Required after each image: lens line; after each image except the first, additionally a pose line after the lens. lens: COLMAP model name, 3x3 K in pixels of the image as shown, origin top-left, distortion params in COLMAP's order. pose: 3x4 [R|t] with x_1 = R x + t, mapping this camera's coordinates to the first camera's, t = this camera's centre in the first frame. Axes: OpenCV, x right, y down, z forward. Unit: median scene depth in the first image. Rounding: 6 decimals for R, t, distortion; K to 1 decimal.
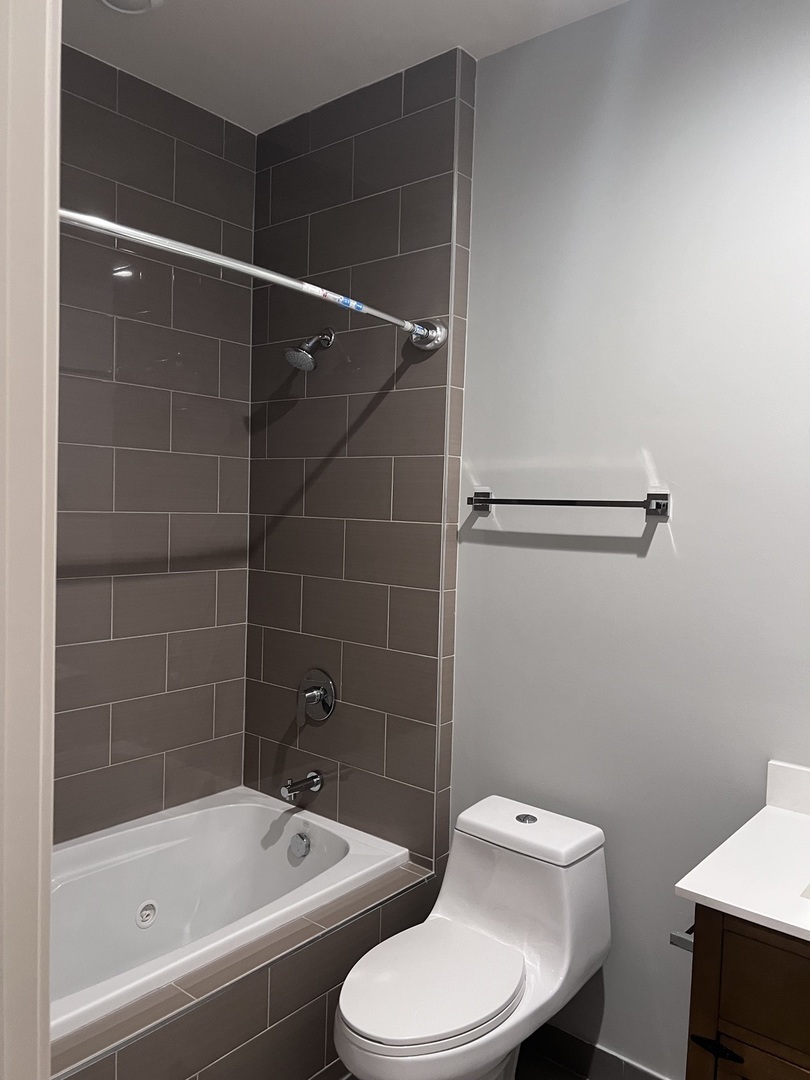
lens RADIAL K [[812.0, 0, 402.7], [0, 812.0, 544.0], [0, 0, 1]] dist [0.037212, -0.039654]
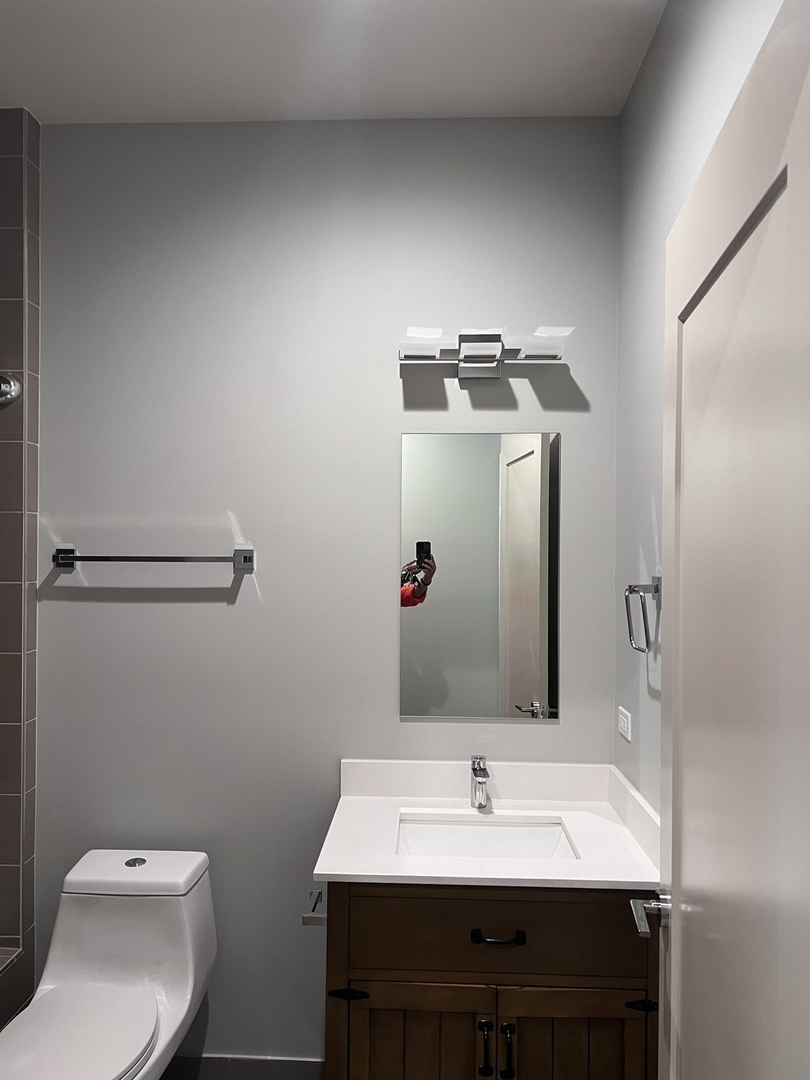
lens RADIAL K [[812.0, 0, 403.5], [0, 812.0, 539.3], [0, 0, 1]] dist [0.037212, -0.039654]
pose [[0.784312, -0.019249, 0.620068, -0.204384], [0.044653, 0.998678, -0.025480, -0.032518], [-0.618757, 0.047672, 0.784135, -0.050987]]
